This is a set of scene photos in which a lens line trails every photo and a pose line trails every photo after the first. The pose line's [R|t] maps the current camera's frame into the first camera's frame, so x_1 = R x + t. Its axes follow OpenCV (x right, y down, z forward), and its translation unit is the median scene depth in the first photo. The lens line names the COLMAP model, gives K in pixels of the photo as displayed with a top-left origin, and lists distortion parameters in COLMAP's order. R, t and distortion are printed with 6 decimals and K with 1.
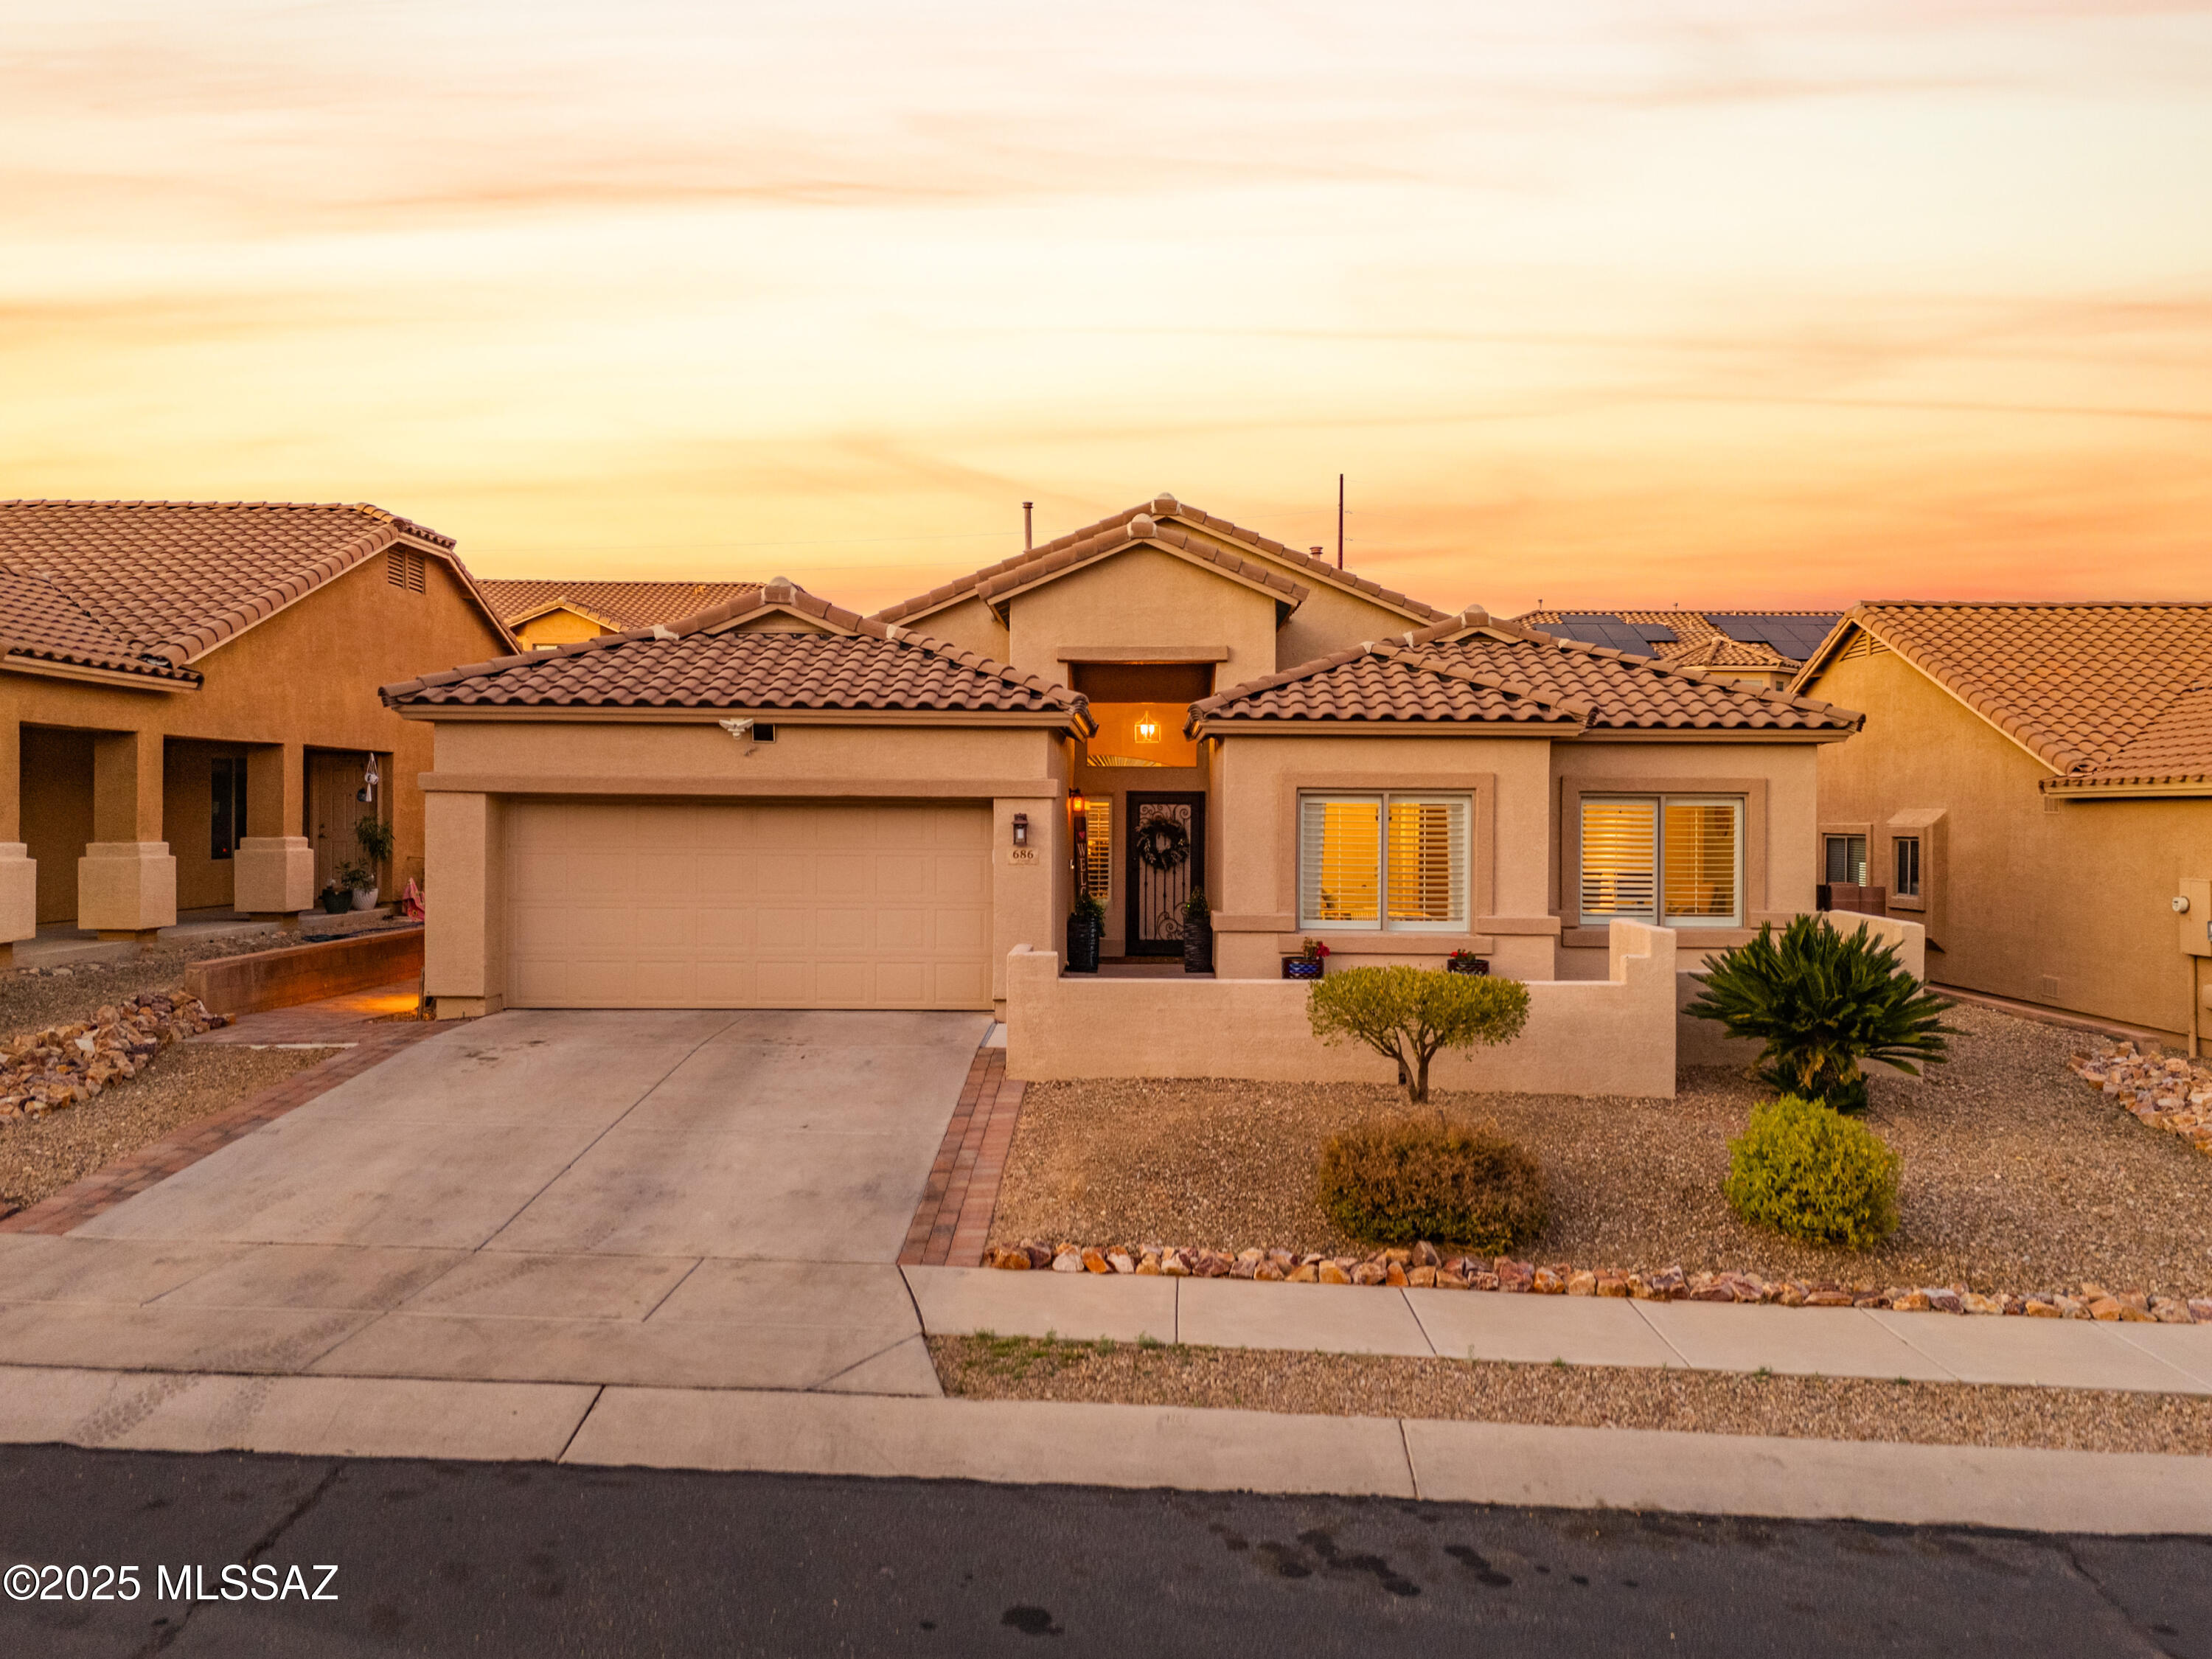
lens RADIAL K [[1690.4, 0, 1103.1], [0, 1690.4, 834.9], [0, 0, 1]] dist [0.066126, -0.060456]
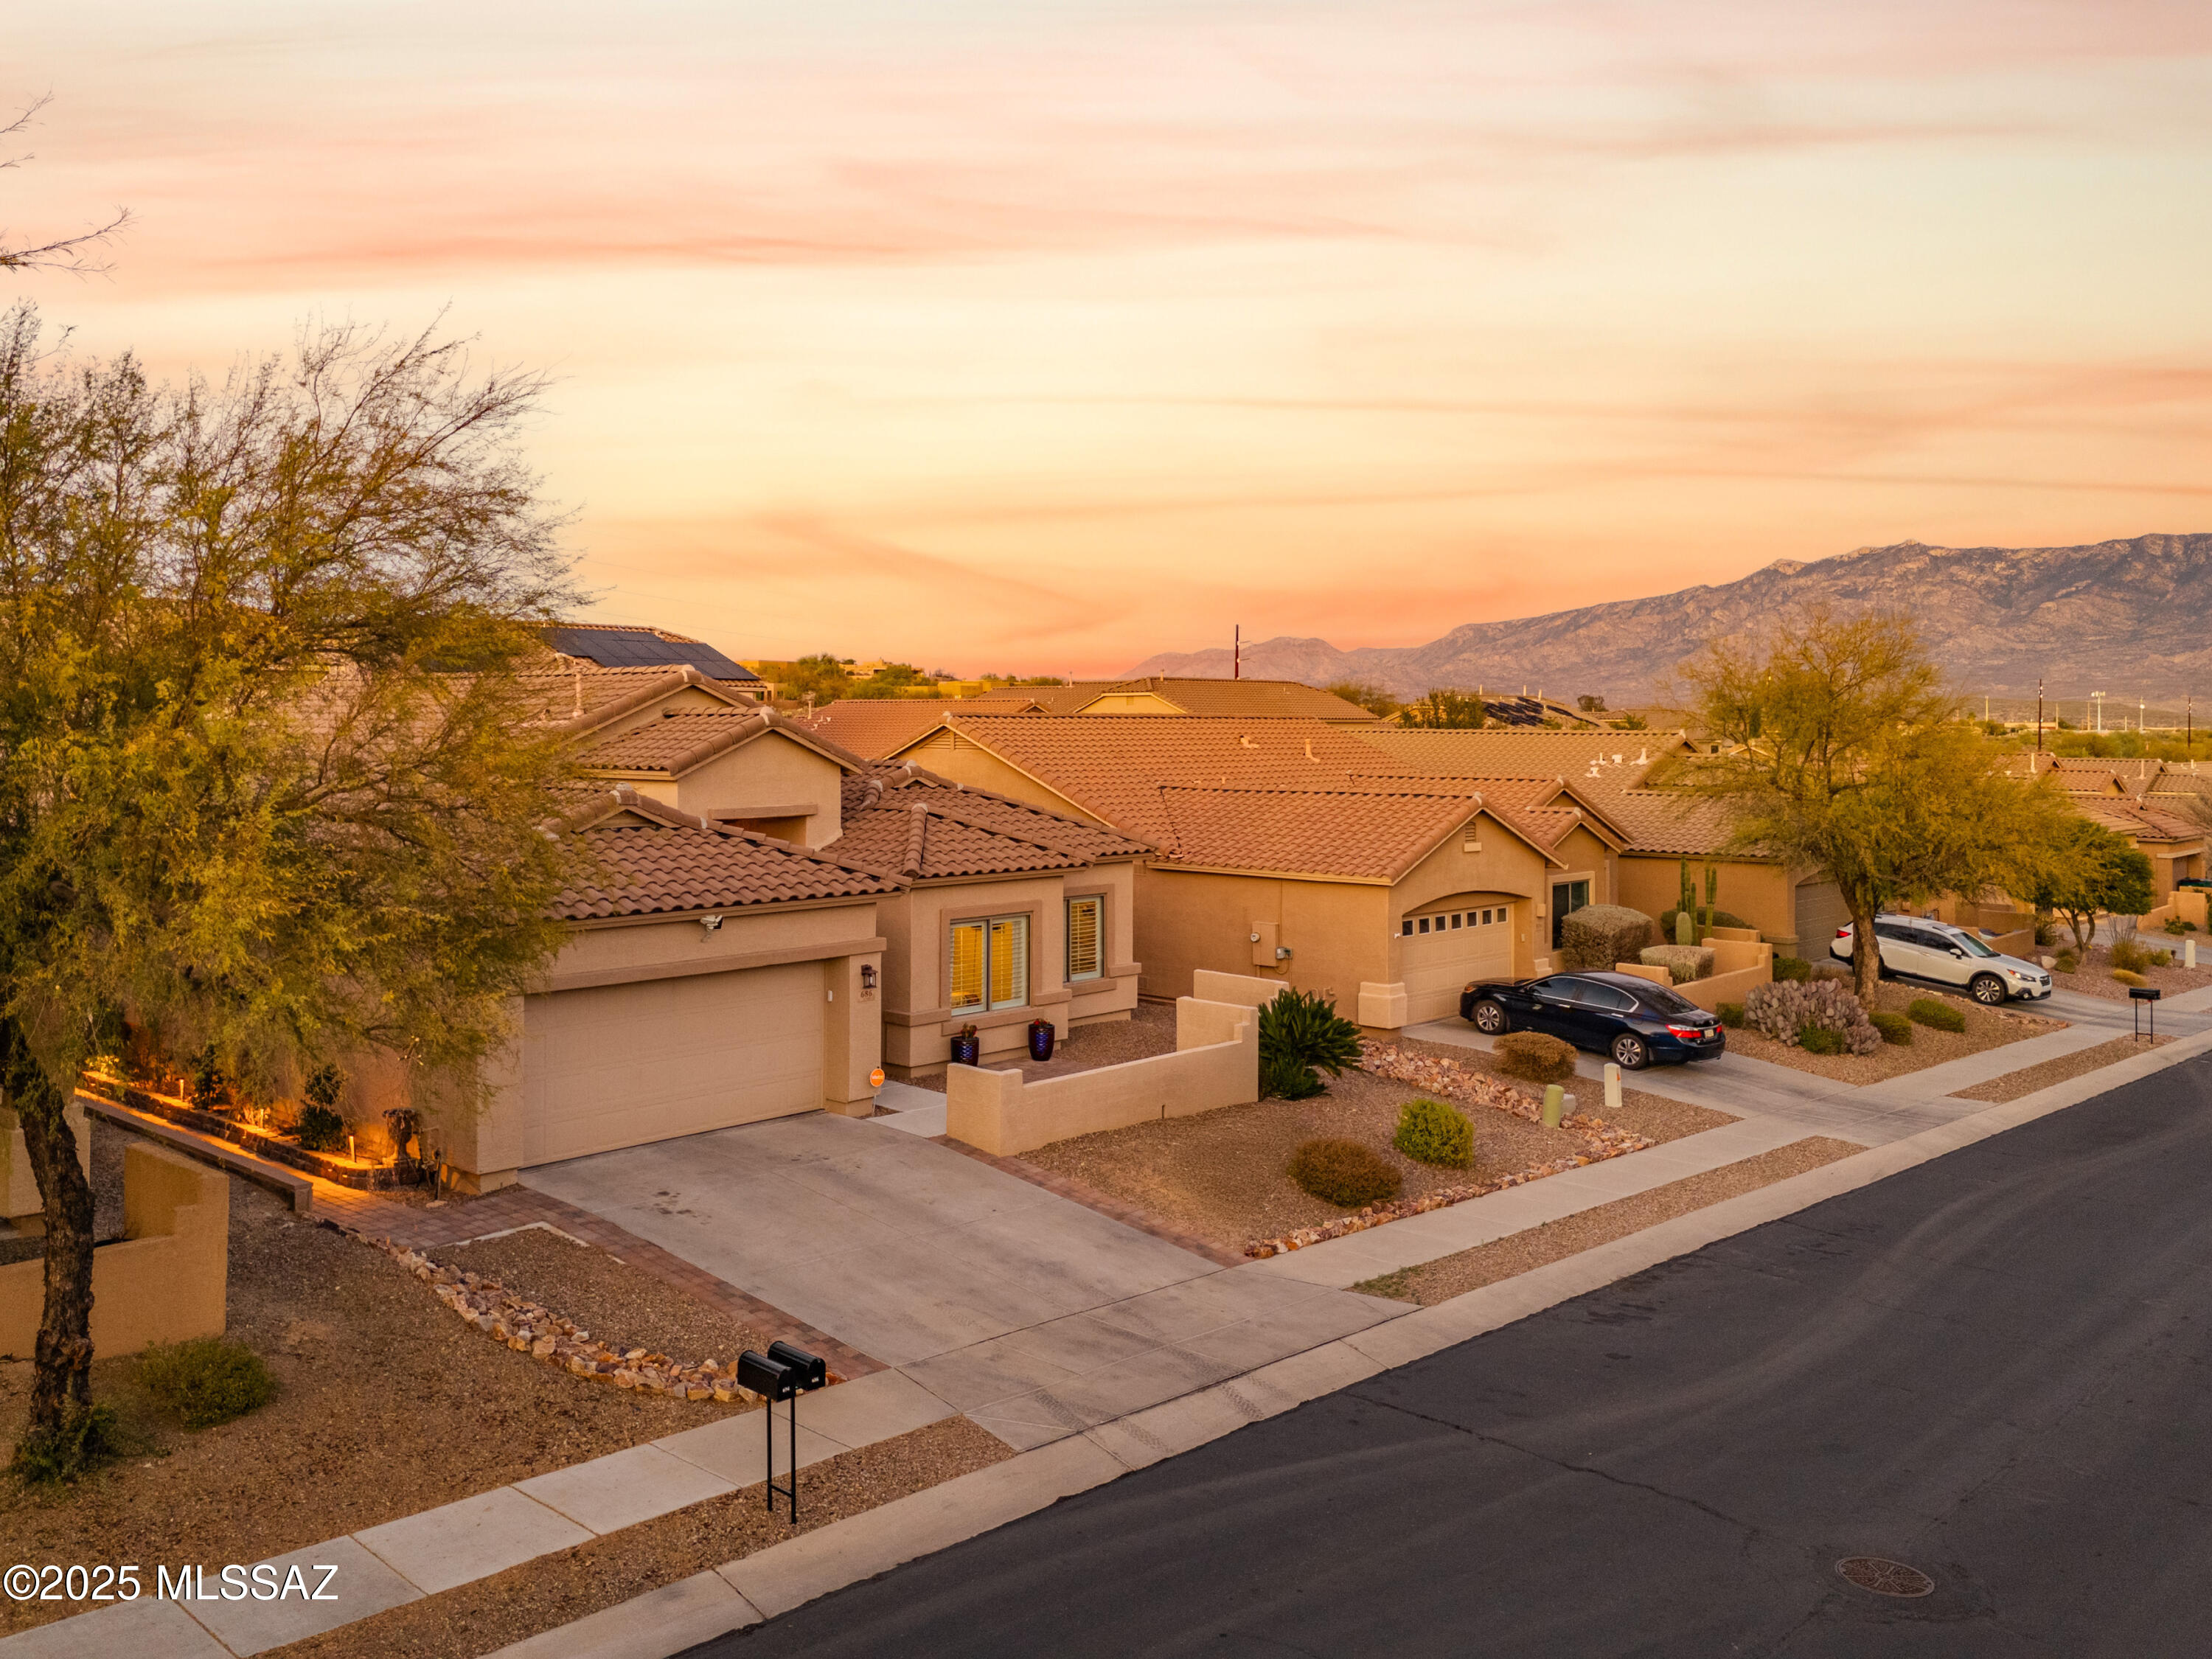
lens RADIAL K [[1690.4, 0, 1094.7], [0, 1690.4, 820.2], [0, 0, 1]] dist [0.066126, -0.060456]
pose [[0.692918, -0.031960, 0.720307, -1.236129], [0.013560, 0.999418, 0.031300, -0.232777], [-0.720888, -0.011922, 0.692949, -0.122258]]
